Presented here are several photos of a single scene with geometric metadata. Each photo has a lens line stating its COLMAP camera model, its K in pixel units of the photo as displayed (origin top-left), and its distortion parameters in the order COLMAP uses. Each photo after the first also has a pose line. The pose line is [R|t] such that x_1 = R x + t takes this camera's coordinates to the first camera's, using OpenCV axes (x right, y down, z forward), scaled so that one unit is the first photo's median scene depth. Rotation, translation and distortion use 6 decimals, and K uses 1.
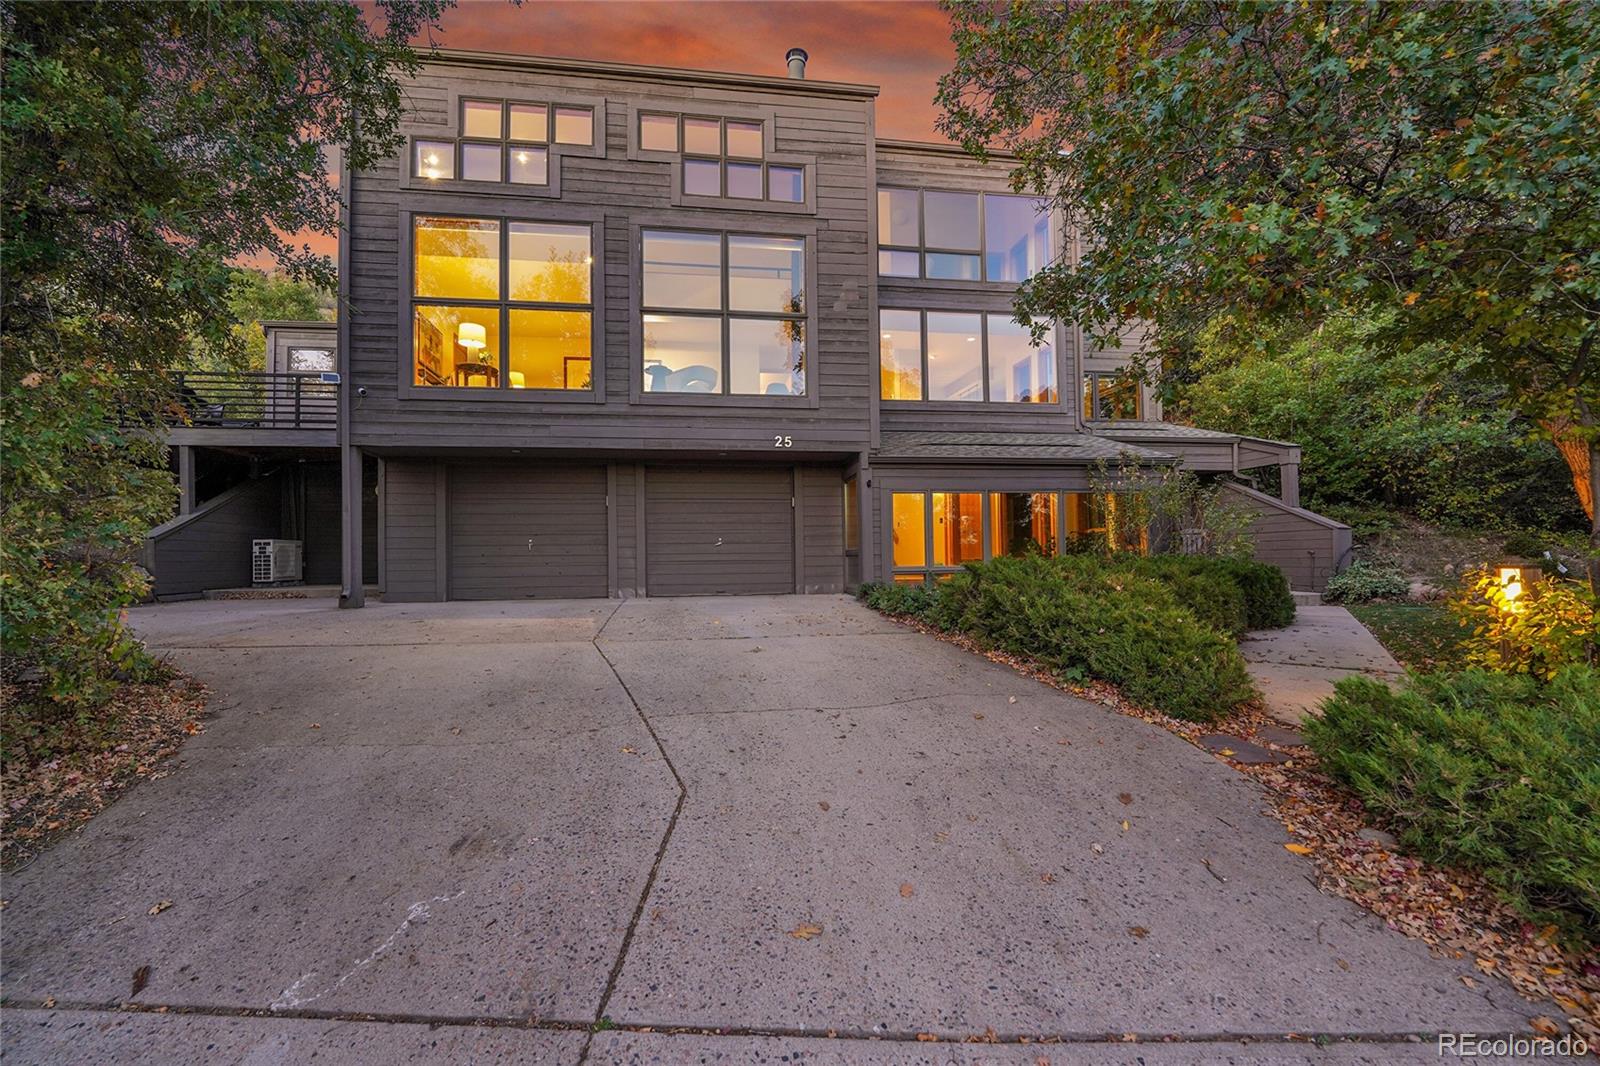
lens RADIAL K [[598.2, 0, 797.3], [0, 598.2, 536.4], [0, 0, 1]] dist [0.000736, 0.000008]
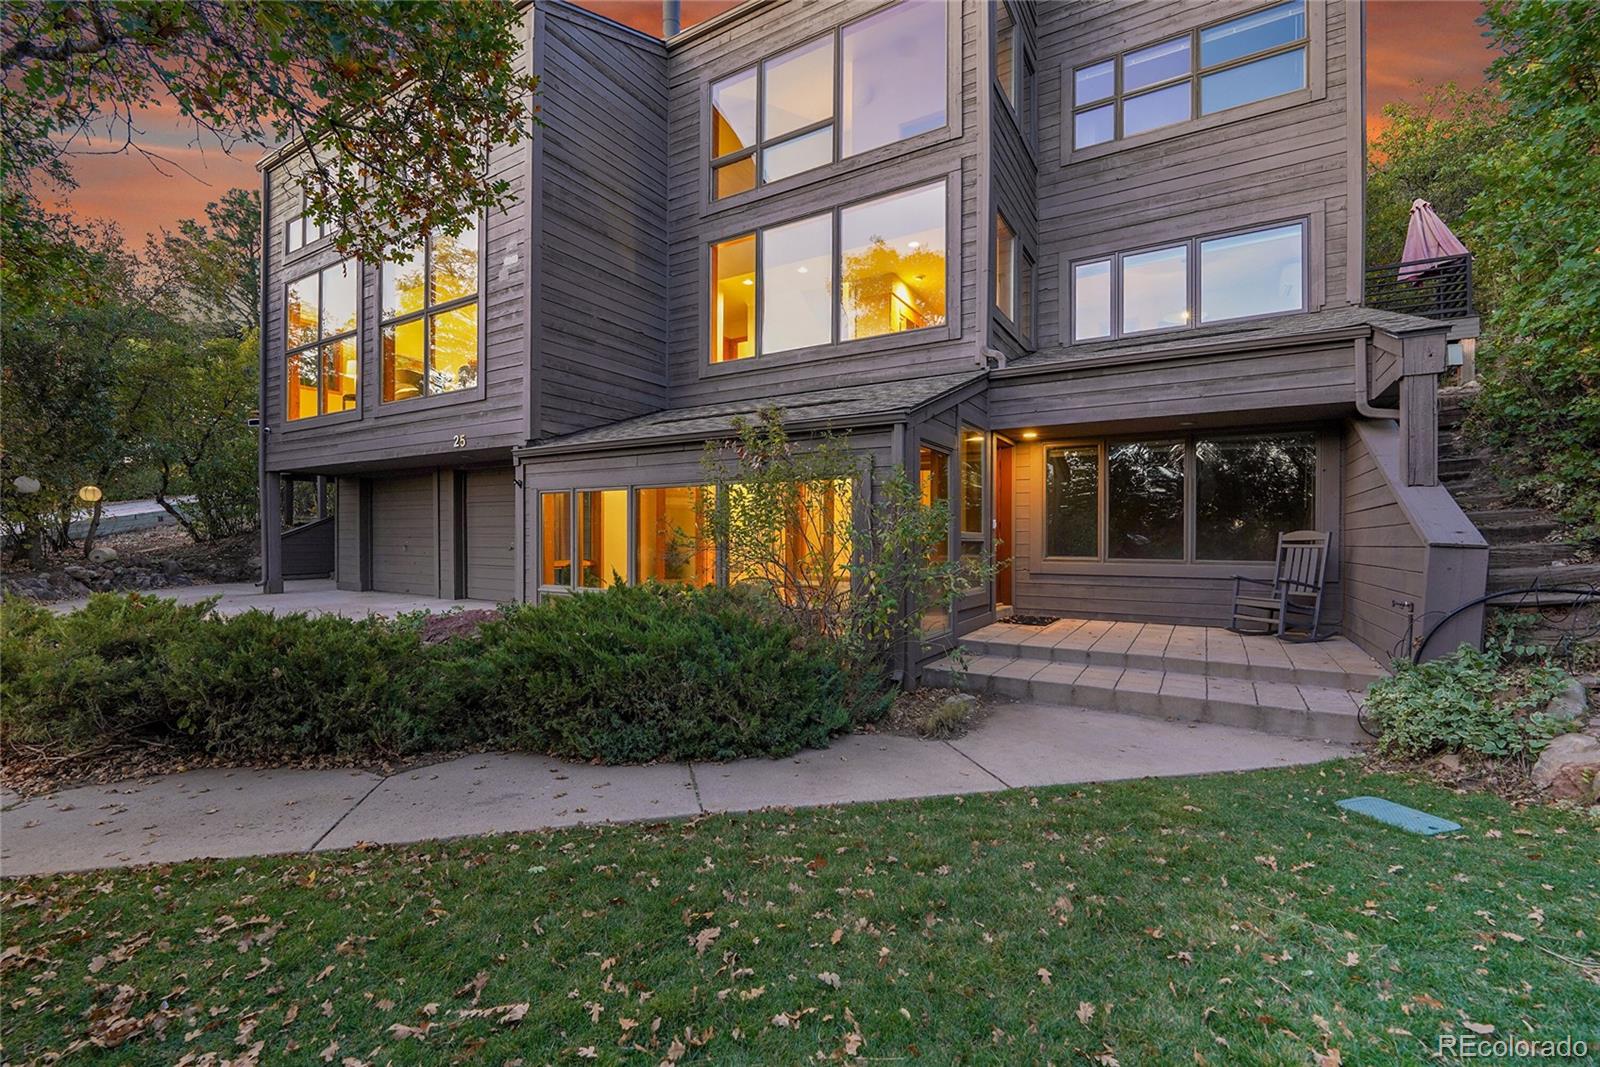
lens RADIAL K [[677.4, 0, 800.7], [0, 677.4, 535.2], [0, 0, 1]] dist [0.000626, 0.000014]
pose [[0.784377, 0.008227, -0.620229, 0.941284], [0.003072, 0.999848, 0.017147, -0.028975], [0.620276, -0.015355, 0.784233, 0.471120]]
